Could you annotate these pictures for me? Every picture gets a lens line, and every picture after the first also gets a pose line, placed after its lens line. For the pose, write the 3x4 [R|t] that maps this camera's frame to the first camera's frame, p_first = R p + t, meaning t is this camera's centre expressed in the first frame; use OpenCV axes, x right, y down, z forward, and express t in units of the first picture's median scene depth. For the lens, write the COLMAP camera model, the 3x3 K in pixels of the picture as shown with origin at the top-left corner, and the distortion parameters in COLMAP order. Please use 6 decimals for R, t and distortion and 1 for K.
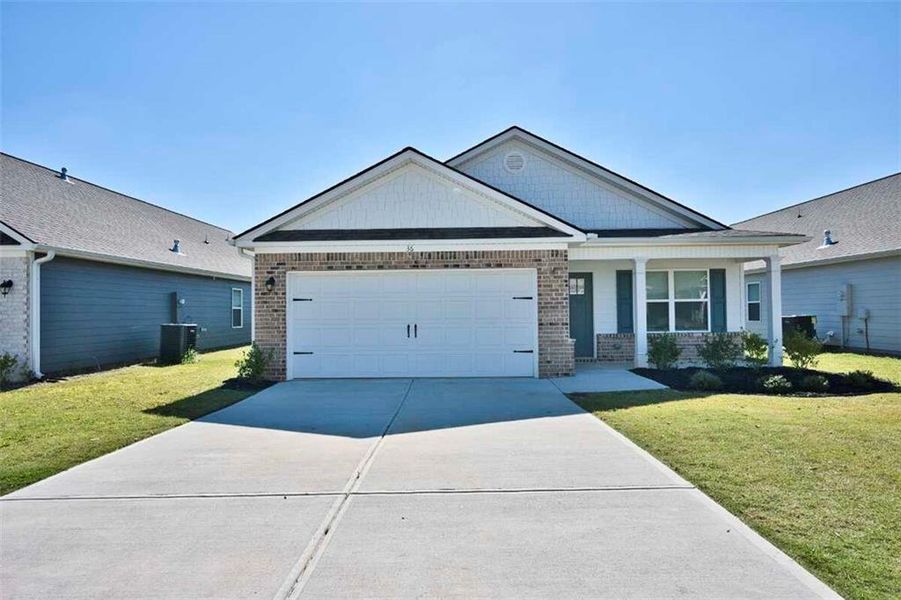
lens RADIAL K [[517.3, 0, 450.5], [0, 517.3, 300.0], [0, 0, 1]] dist [-0.004114, 0.000095]
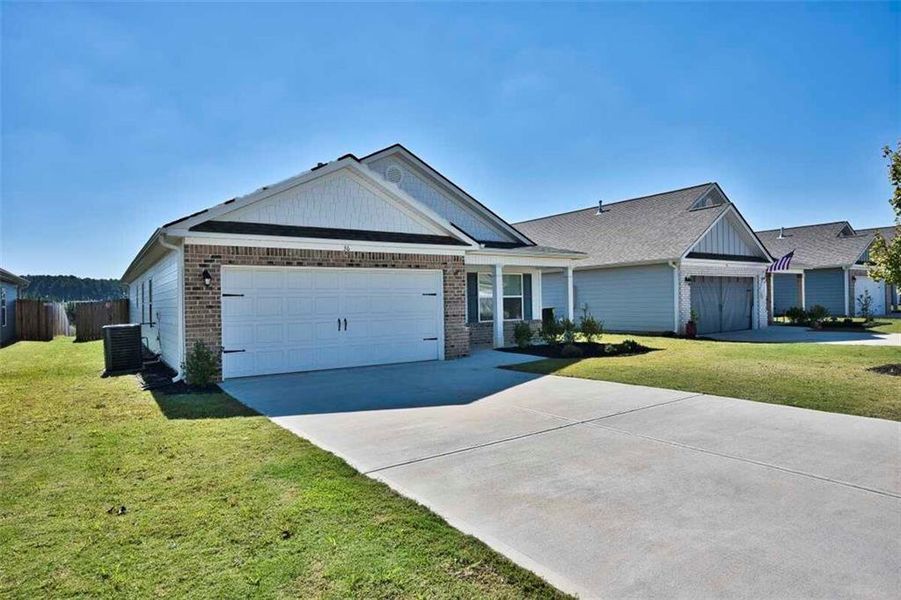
lens RADIAL K [[517.3, 0, 450.5], [0, 517.3, 300.0], [0, 0, 1]] dist [-0.004114, 0.000095]
pose [[0.818811, -0.002277, 0.574059, -0.517574], [-0.000301, 0.999990, 0.004397, 0.003996], [-0.574063, -0.003773, 0.818802, -0.005310]]
